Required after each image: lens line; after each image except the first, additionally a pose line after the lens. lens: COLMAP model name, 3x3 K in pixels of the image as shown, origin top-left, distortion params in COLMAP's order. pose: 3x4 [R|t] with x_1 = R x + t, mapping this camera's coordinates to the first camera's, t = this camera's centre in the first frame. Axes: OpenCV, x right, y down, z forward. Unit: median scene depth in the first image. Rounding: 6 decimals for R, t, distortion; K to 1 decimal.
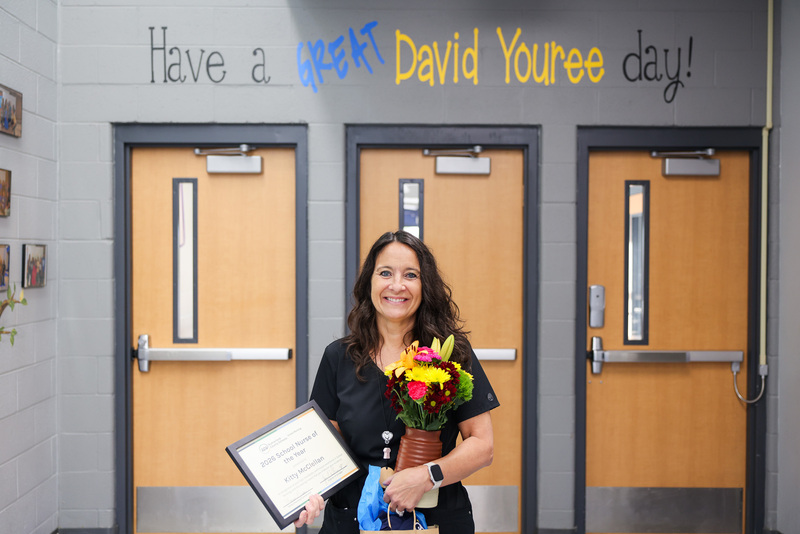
lens RADIAL K [[843.3, 0, 400.0], [0, 843.3, 267.0], [0, 0, 1]] dist [0.005639, -0.013419]
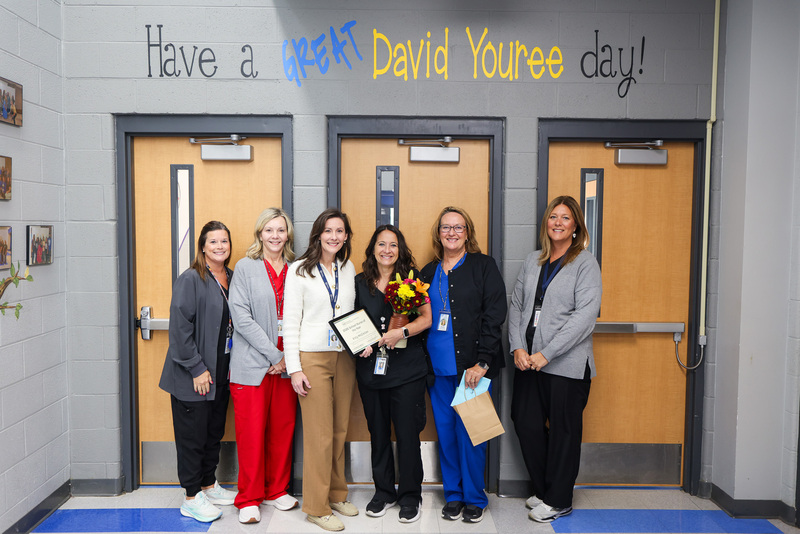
lens RADIAL K [[687.6, 0, 400.0], [0, 687.6, 267.0], [0, 0, 1]] dist [-0.007381, 0.000566]
pose [[0.999985, 0.003494, 0.004262, 0.027101], [-0.003670, 0.999116, 0.041884, -0.011114], [-0.004112, -0.041899, 0.999113, 0.100943]]
